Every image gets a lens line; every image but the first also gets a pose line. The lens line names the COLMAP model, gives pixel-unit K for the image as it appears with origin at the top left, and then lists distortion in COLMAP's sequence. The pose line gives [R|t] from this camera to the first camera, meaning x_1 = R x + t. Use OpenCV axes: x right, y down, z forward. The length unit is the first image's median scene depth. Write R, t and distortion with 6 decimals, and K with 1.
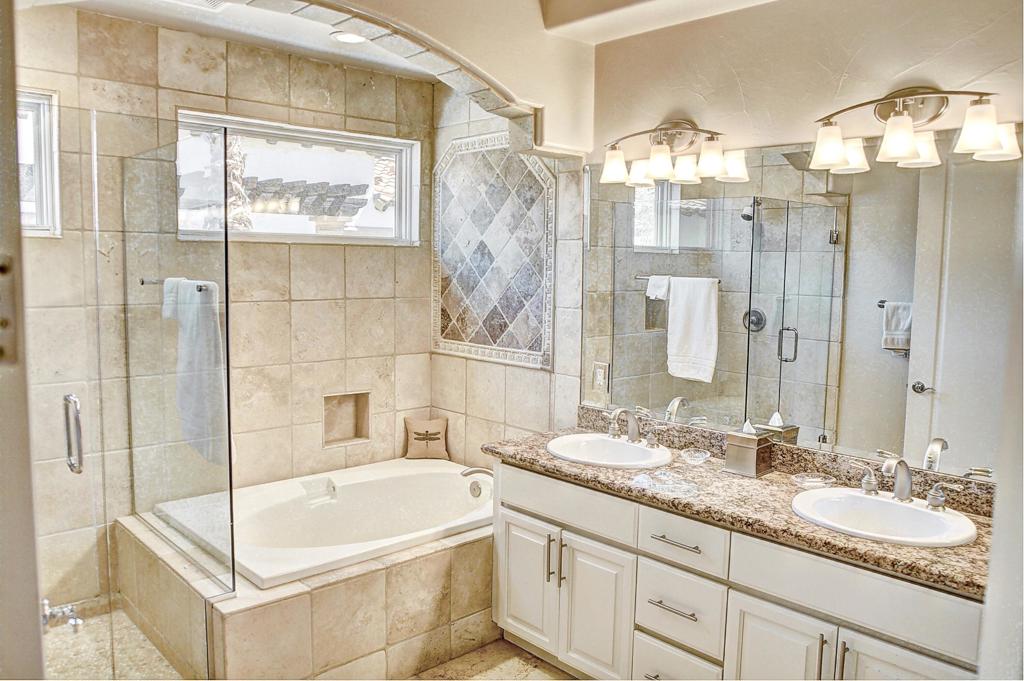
lens RADIAL K [[772.0, 0, 508.9], [0, 772.0, 338.1], [0, 0, 1]] dist [-0.066570, 0.032800]
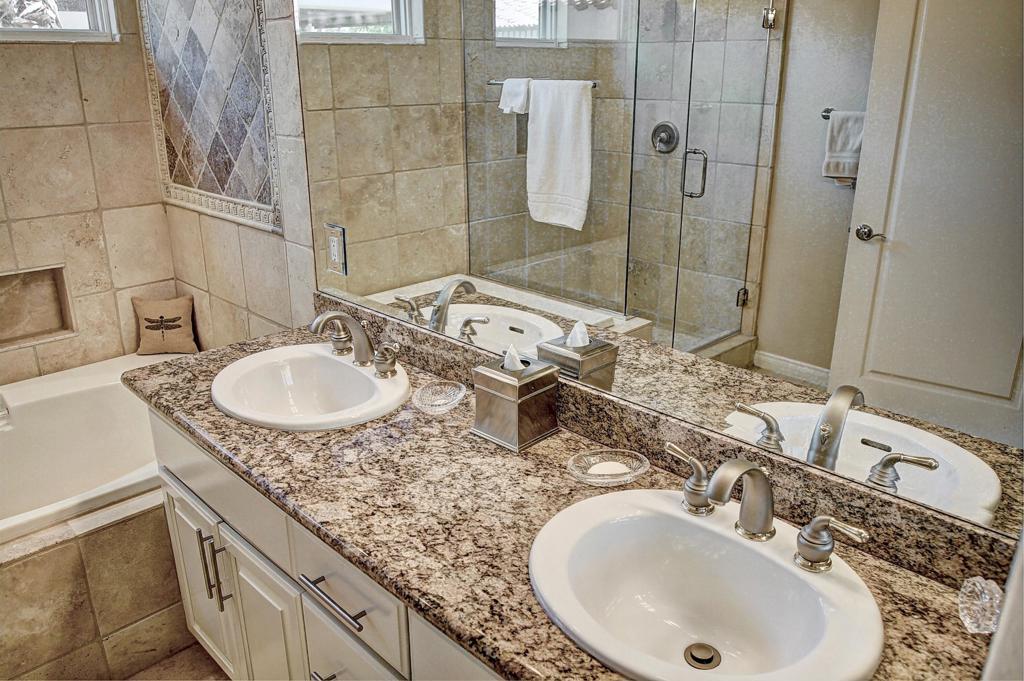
lens RADIAL K [[772.0, 0, 507.2], [0, 772.0, 338.1], [0, 0, 1]] dist [-0.066570, 0.032800]
pose [[0.999300, -0.028534, 0.024180, 0.197167], [0.021996, 0.971242, 0.237076, -0.019670], [-0.030250, -0.236378, 0.971190, 0.309200]]
